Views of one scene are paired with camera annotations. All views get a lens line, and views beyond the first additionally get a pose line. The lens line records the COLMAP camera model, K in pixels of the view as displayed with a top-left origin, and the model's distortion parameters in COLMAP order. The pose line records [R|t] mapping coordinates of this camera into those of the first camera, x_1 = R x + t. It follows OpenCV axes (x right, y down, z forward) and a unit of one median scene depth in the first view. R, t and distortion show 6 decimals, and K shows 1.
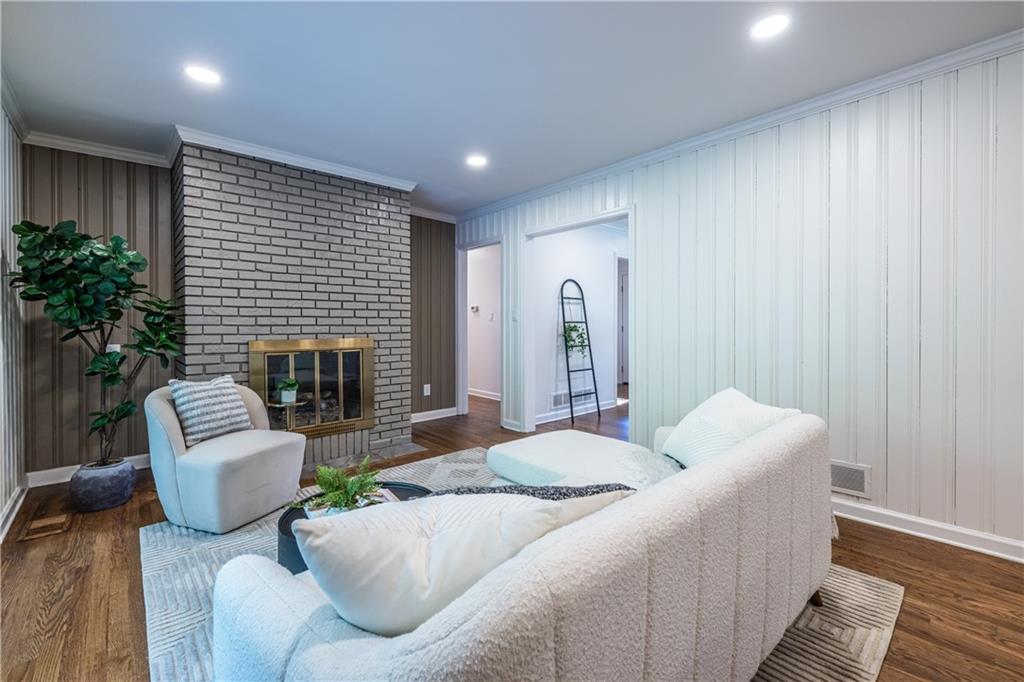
lens RADIAL K [[435.3, 0, 522.8], [0, 435.3, 328.3], [0, 0, 1]] dist [0.003668, 0.000237]
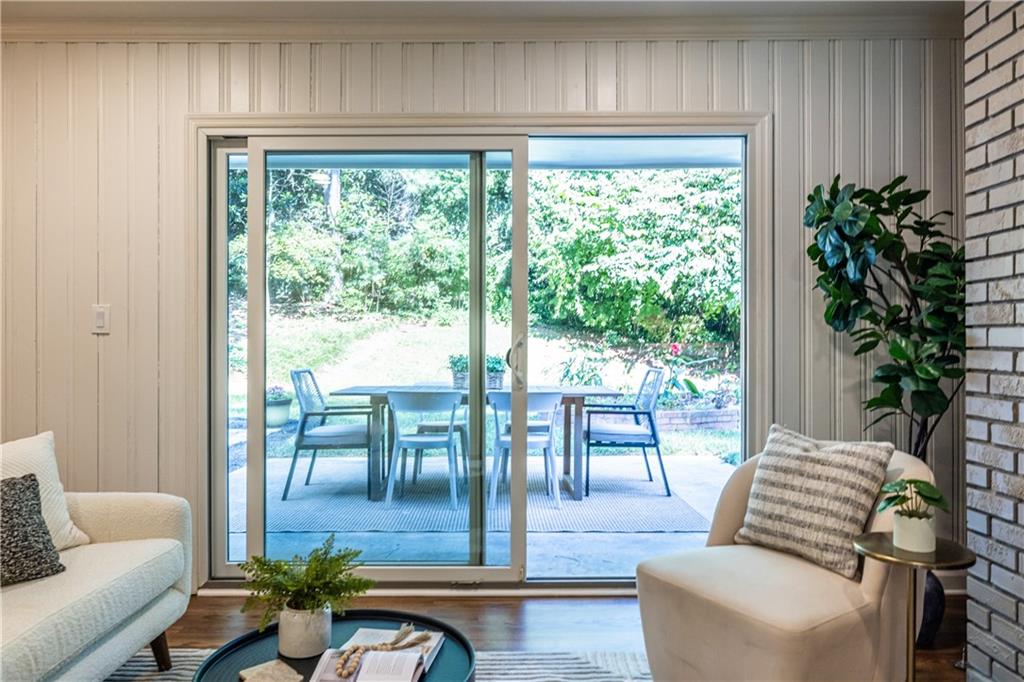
lens RADIAL K [[681.4, 0, 507.9], [0, 681.4, 344.5], [0, 0, 1]] dist [-0.000722, 0.001945]
pose [[-0.671256, 0.004531, -0.741211, 0.056499], [-0.001880, 0.999968, 0.007816, 0.005475], [0.741223, 0.006640, -0.671226, 0.942525]]
